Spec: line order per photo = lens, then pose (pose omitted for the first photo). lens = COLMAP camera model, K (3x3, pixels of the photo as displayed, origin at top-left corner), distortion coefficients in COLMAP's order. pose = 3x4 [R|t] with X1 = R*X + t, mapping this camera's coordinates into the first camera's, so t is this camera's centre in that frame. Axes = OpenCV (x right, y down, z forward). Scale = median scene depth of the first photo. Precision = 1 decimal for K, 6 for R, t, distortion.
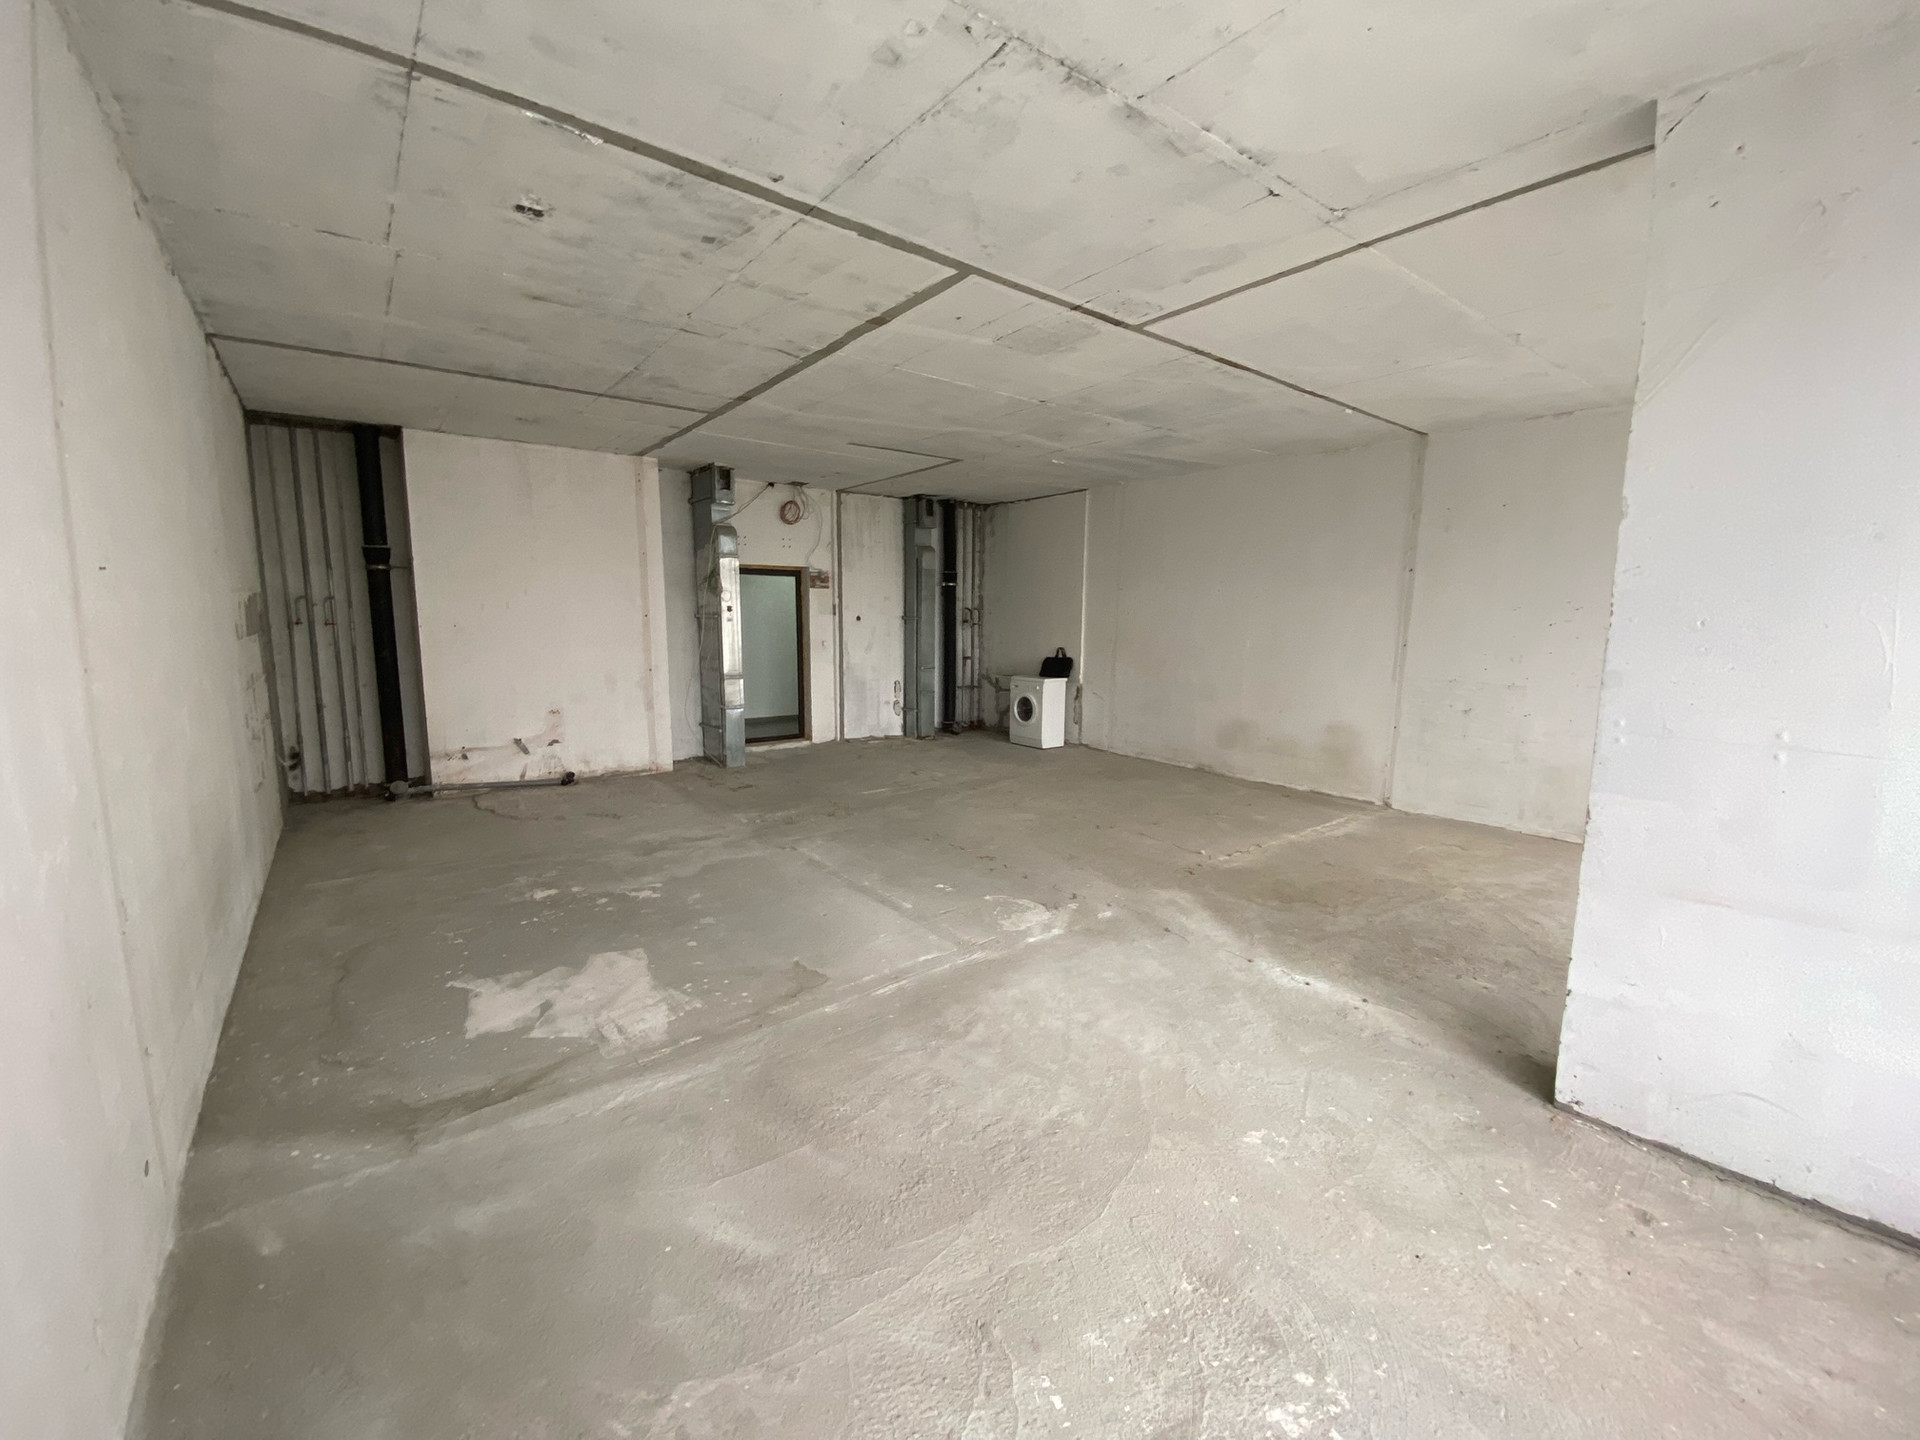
lens RADIAL K [[781.5, 0, 960.0], [0, 781.5, 720.0], [0, 0, 1]] dist [0.022211, -0.026618]
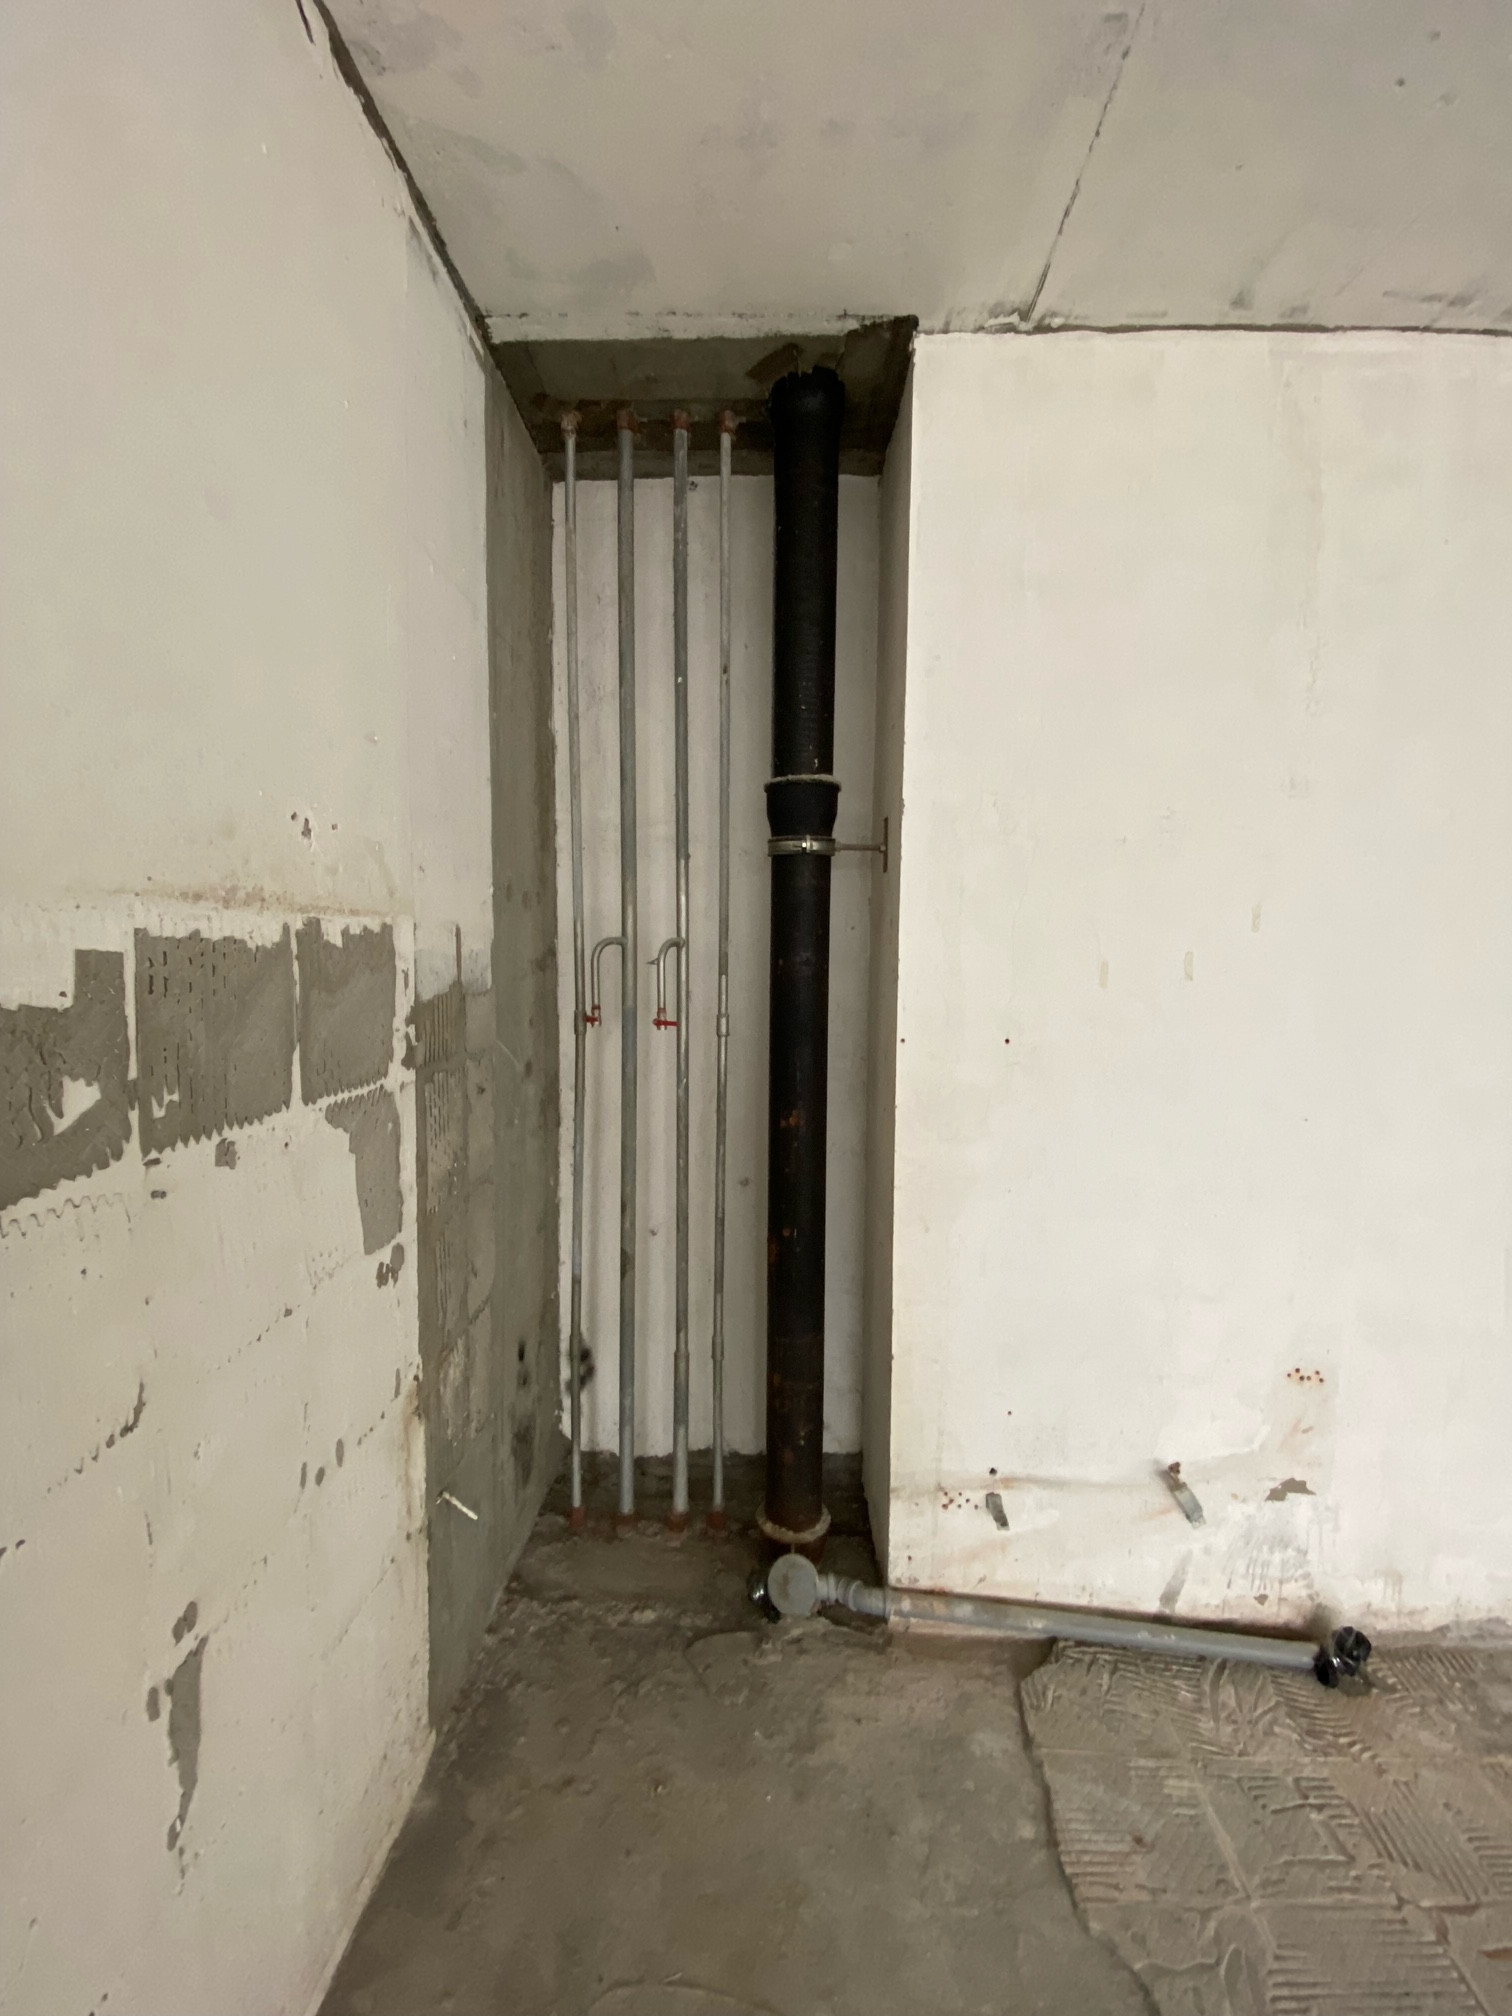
lens RADIAL K [[820.6, 0, 776.7], [0, 820.6, 1009.9], [0, 0, 1]] dist [0.022211, -0.026618]
pose [[0.791733, 0.039495, -0.609589, -0.672860], [-0.091535, 0.994311, -0.054465, -0.134886], [0.603970, 0.098920, 0.790844, 0.910903]]
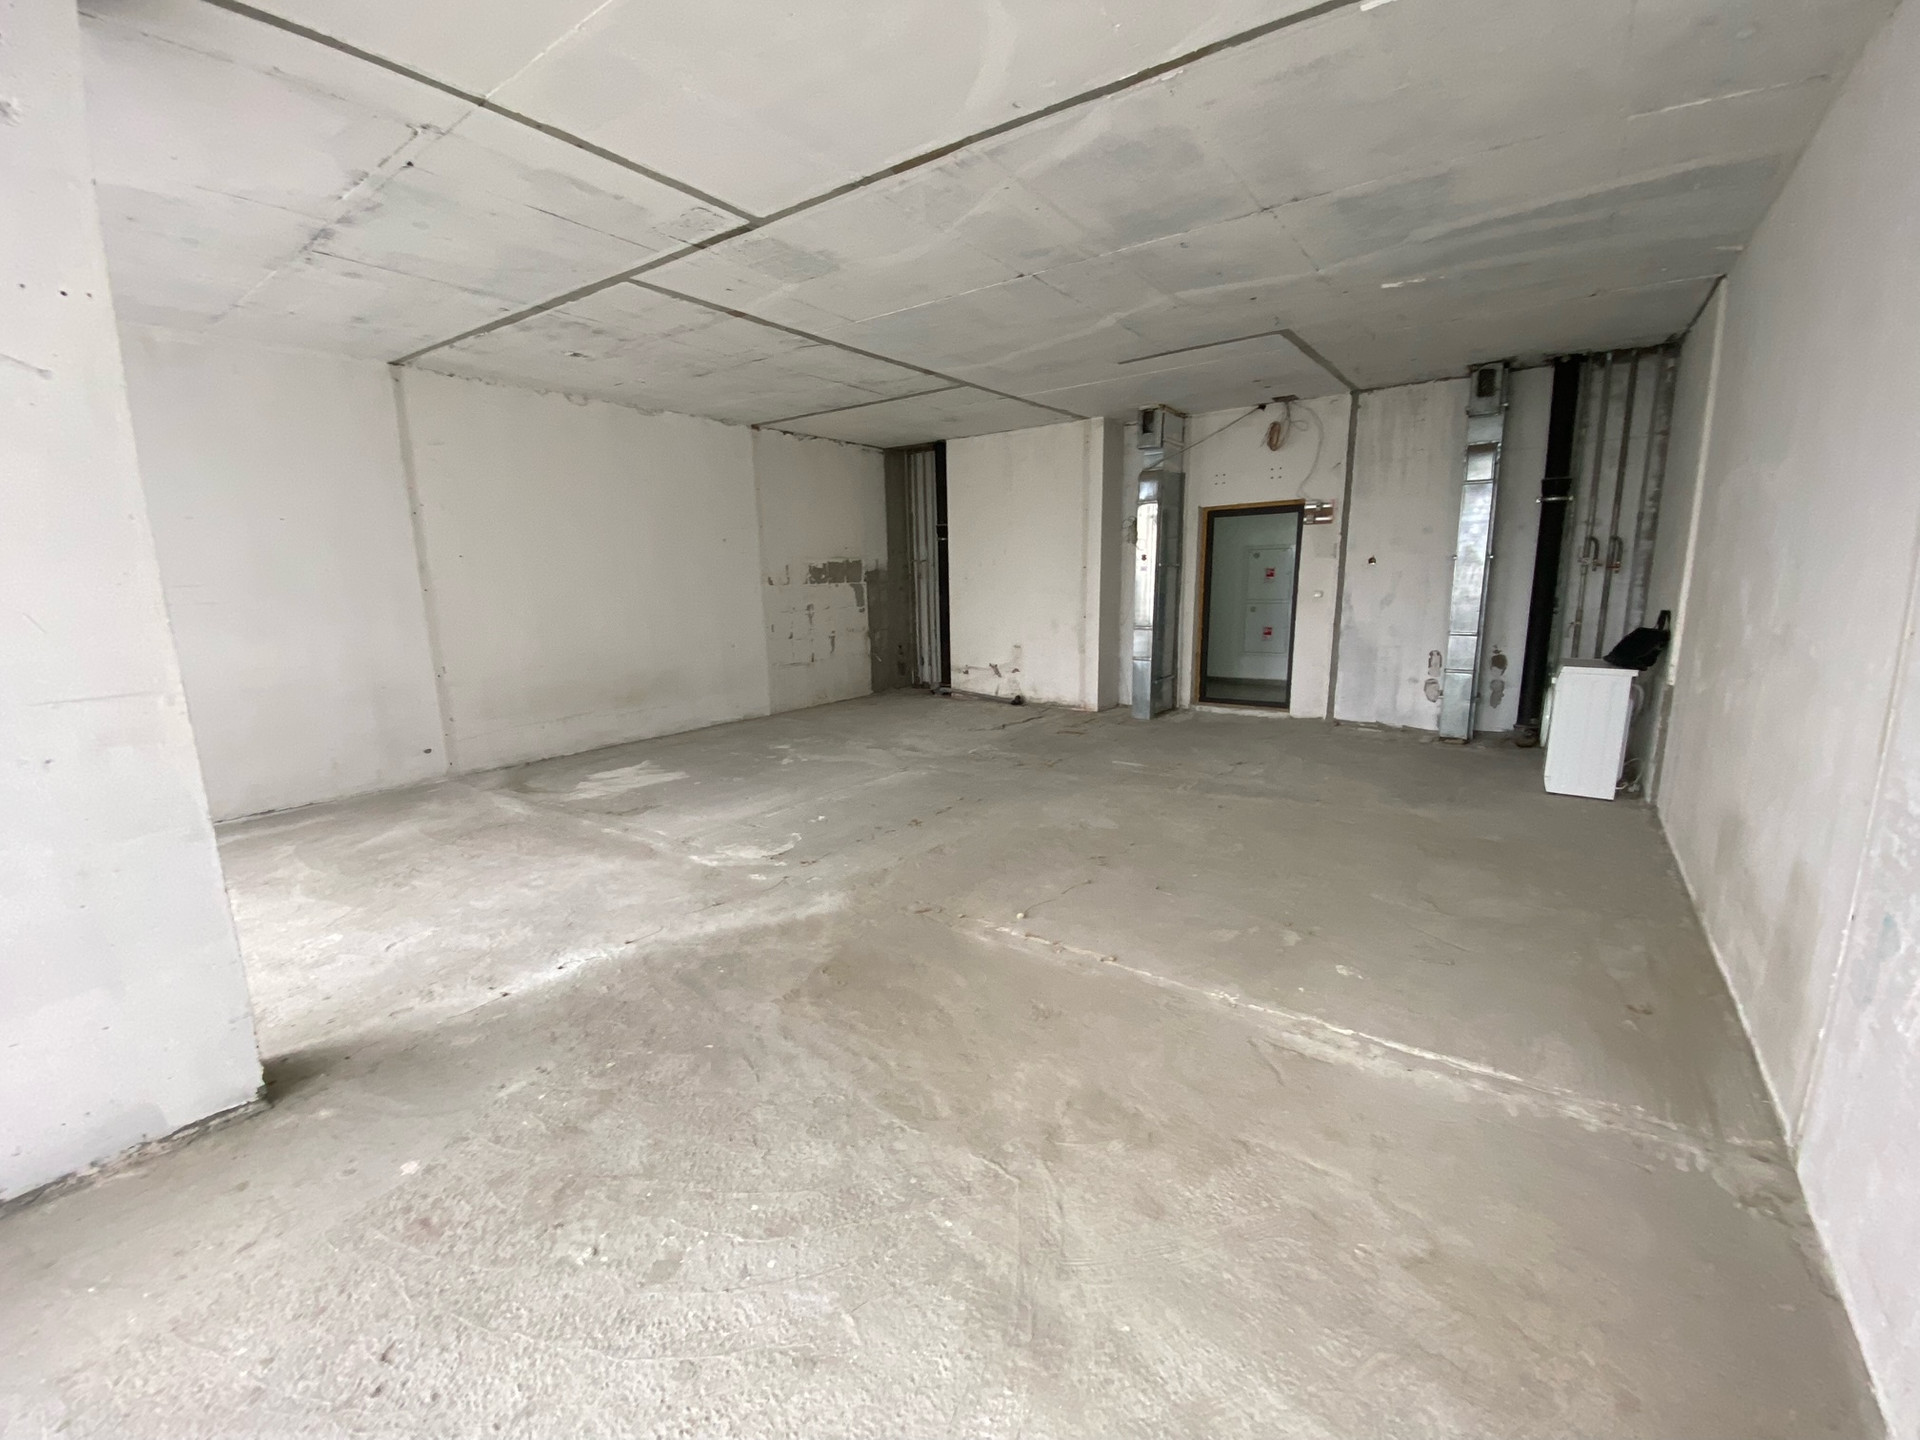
lens RADIAL K [[772.2, 0, 924.9], [0, 772.2, 712.0], [0, 0, 1]] dist [0.029880, -0.025473]
pose [[0.268184, 0.159134, -0.950134, 0.854420], [-0.109157, 0.984931, 0.134151, -0.075768], [0.957164, 0.067737, 0.281513, 0.709269]]
